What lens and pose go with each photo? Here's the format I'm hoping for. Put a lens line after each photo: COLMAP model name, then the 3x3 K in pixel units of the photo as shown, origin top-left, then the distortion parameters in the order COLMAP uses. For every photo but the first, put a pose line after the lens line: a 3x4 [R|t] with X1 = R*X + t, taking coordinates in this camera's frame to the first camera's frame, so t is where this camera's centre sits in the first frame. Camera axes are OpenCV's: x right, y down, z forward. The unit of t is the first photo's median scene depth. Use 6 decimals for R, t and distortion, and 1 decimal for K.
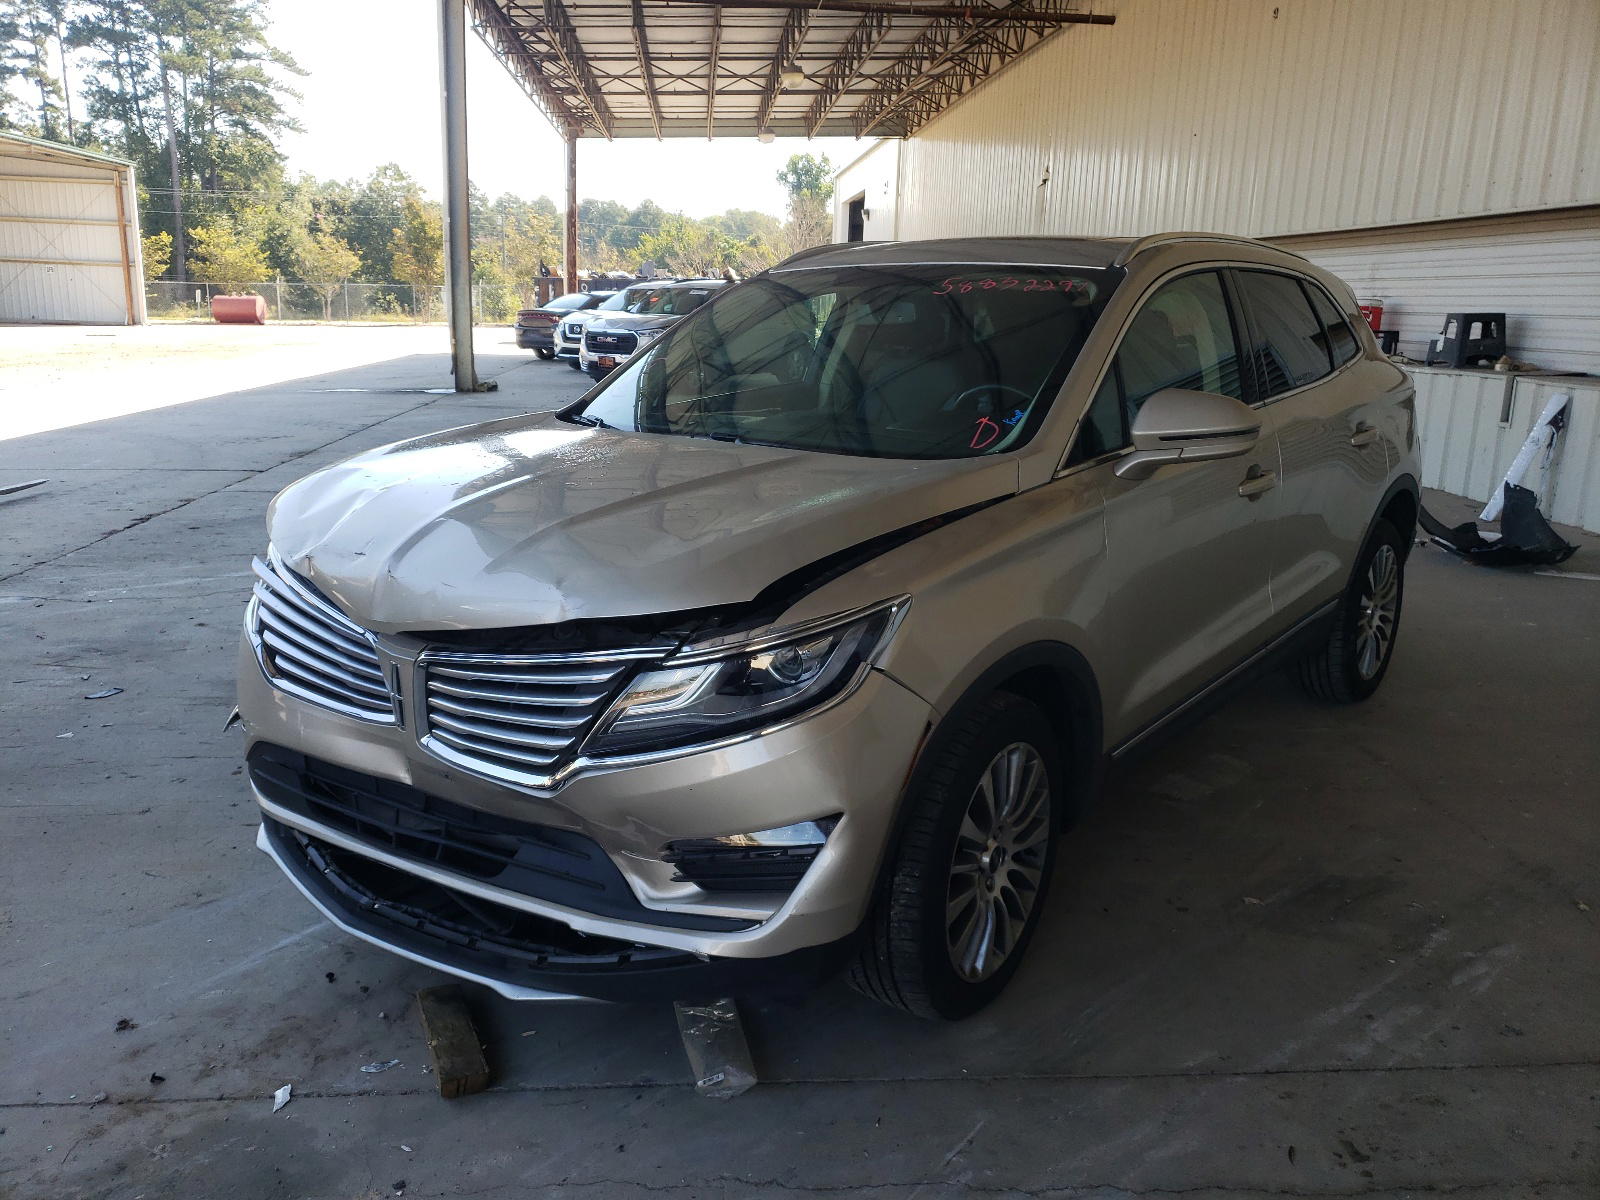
lens RADIAL K [[1231.7, 0, 800.0], [0, 1231.7, 600.0], [0, 0, 1]] dist [-0.005190, 0.047314]
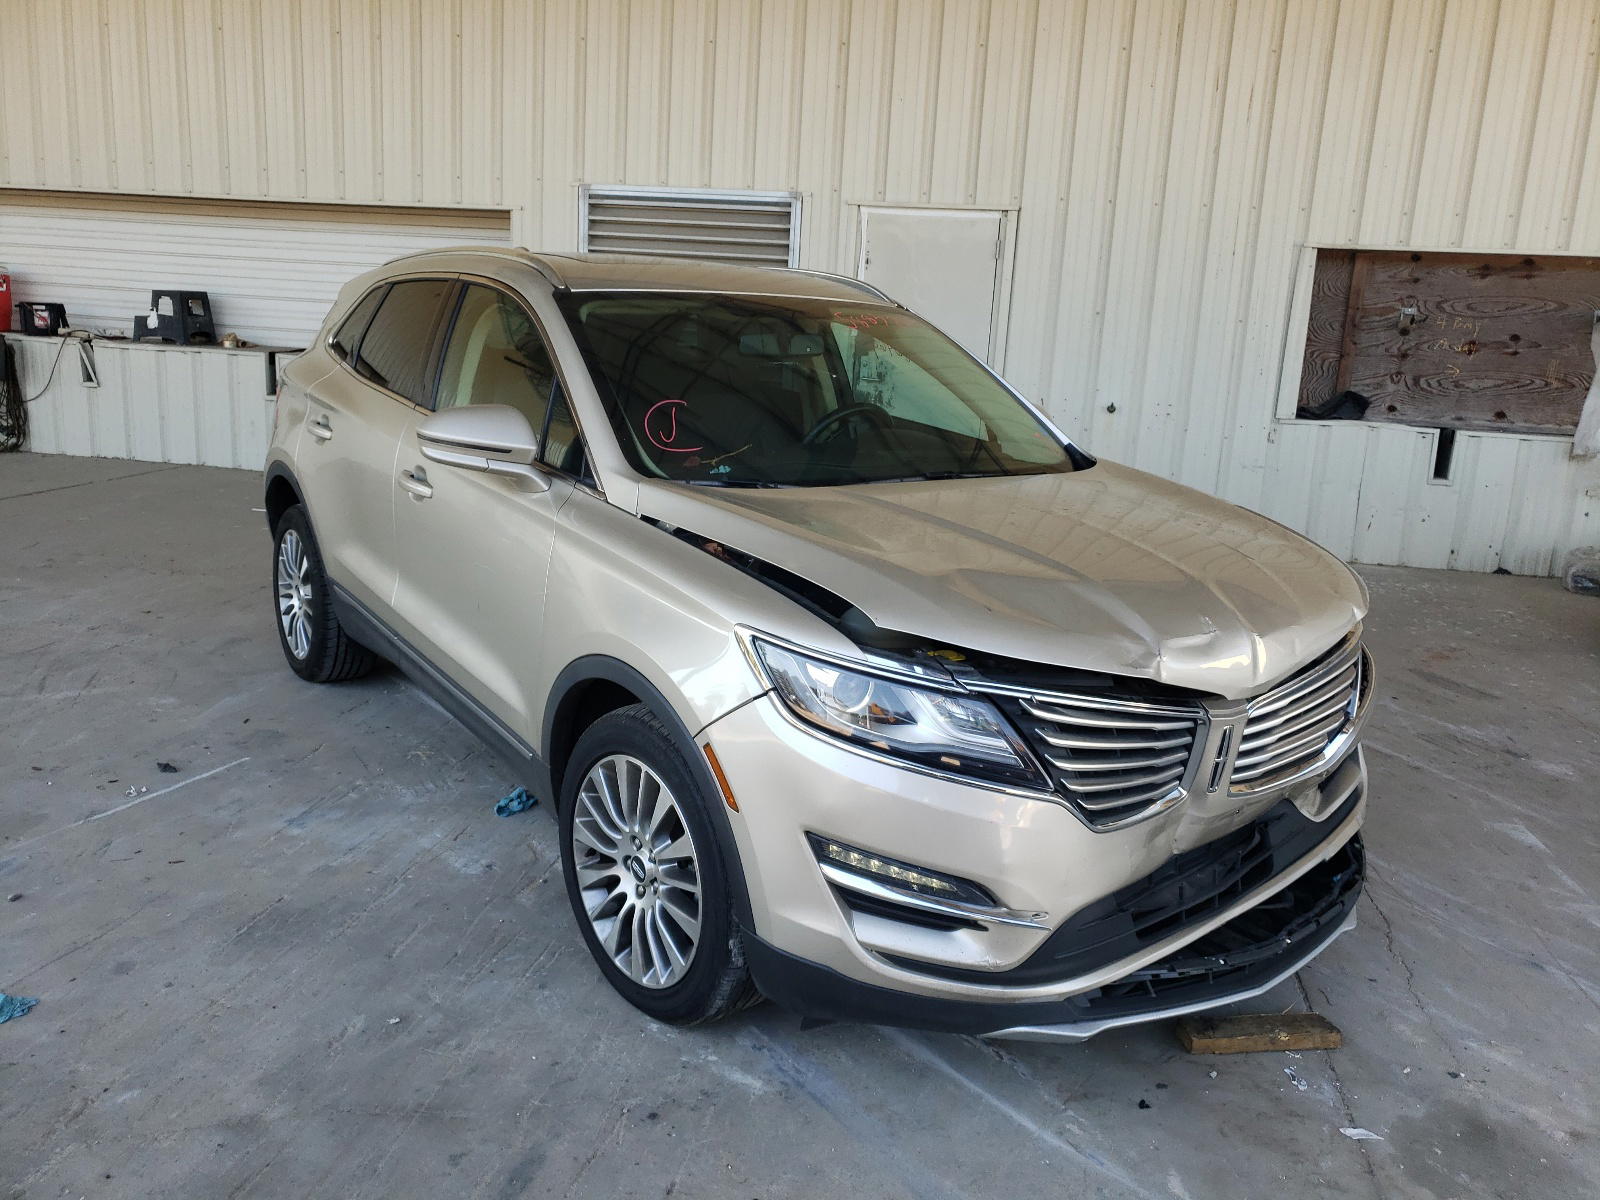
lens RADIAL K [[1205.7, 0, 799.8], [0, 1205.7, 627.6], [0, 0, 1]] dist [-0.005402, 0.006079]
pose [[0.269442, -0.238539, 0.933006, -1.279732], [0.177907, 0.964490, 0.195211, -0.270150], [-0.946441, 0.113390, 0.302312, 0.999503]]
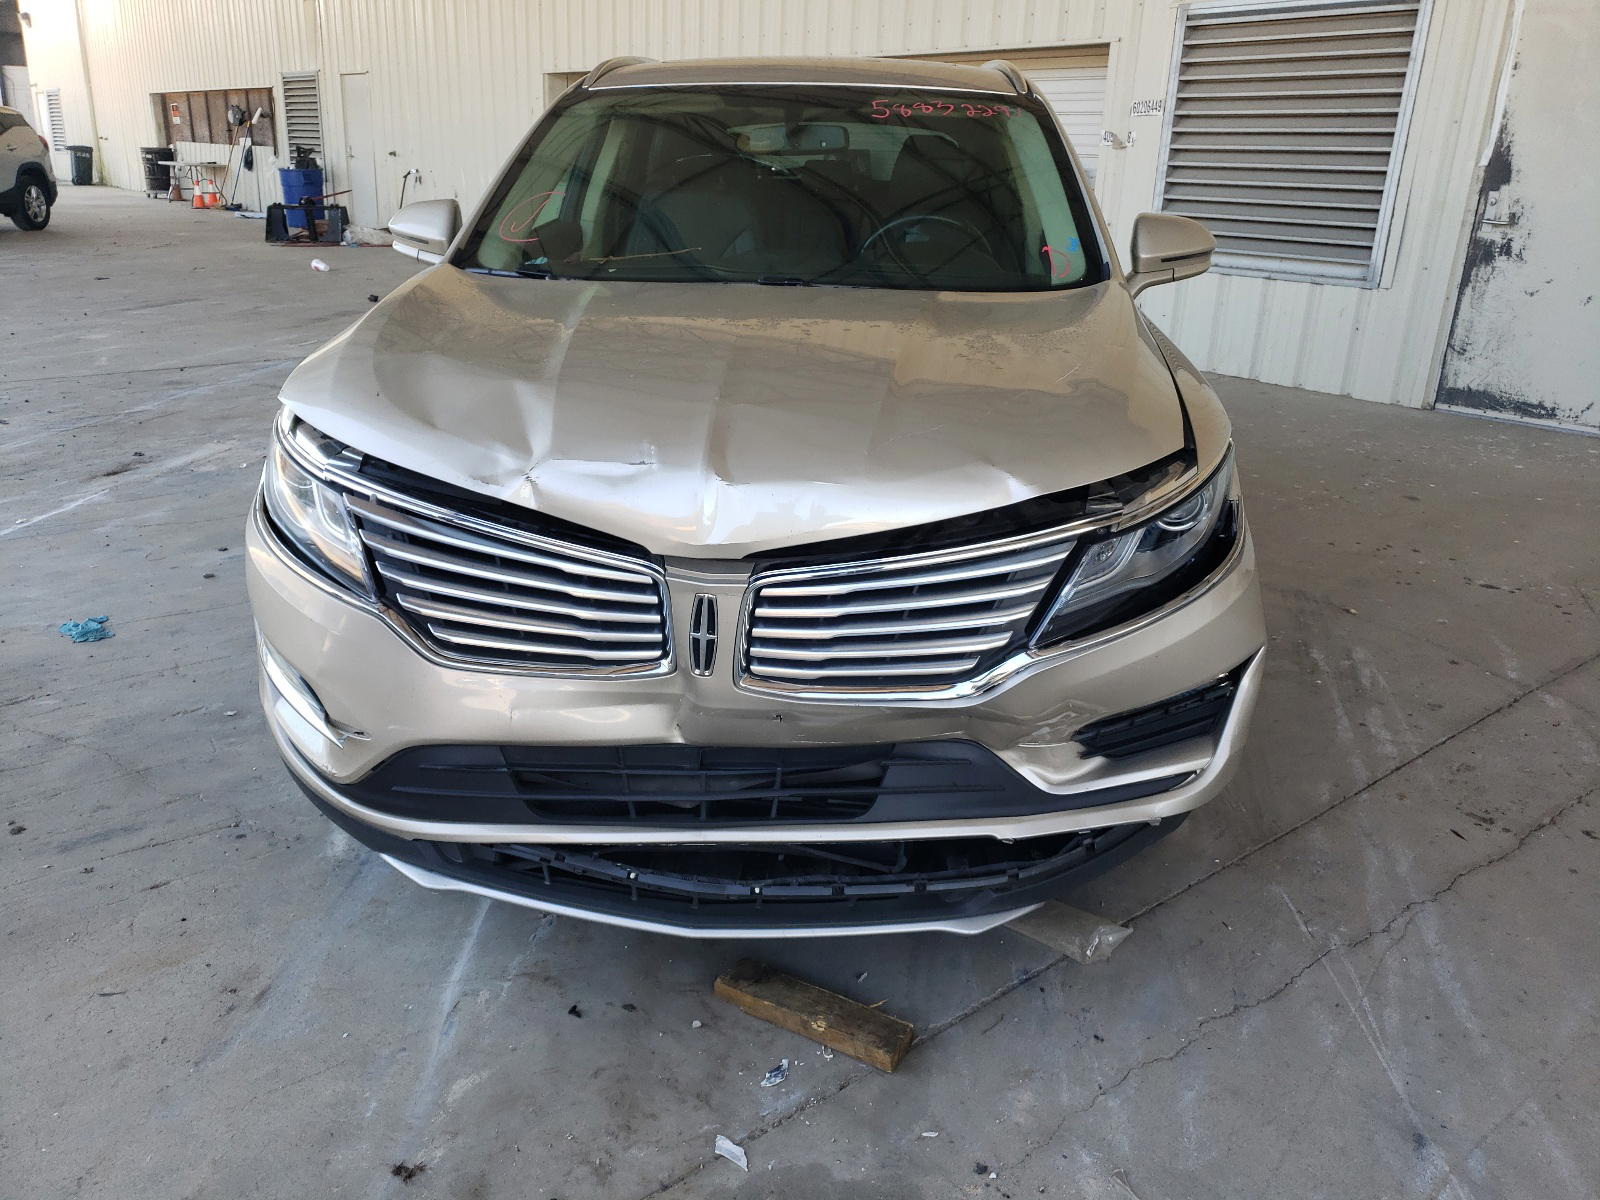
lens RADIAL K [[1226.5, 0, 798.6], [0, 1226.5, 577.3], [0, 0, 1]] dist [0.006330, -0.001666]
pose [[0.812277, -0.181159, 0.554425, -0.690350], [0.114053, 0.981526, 0.153618, -0.069089], [-0.572012, -0.061546, 0.817933, 0.325250]]
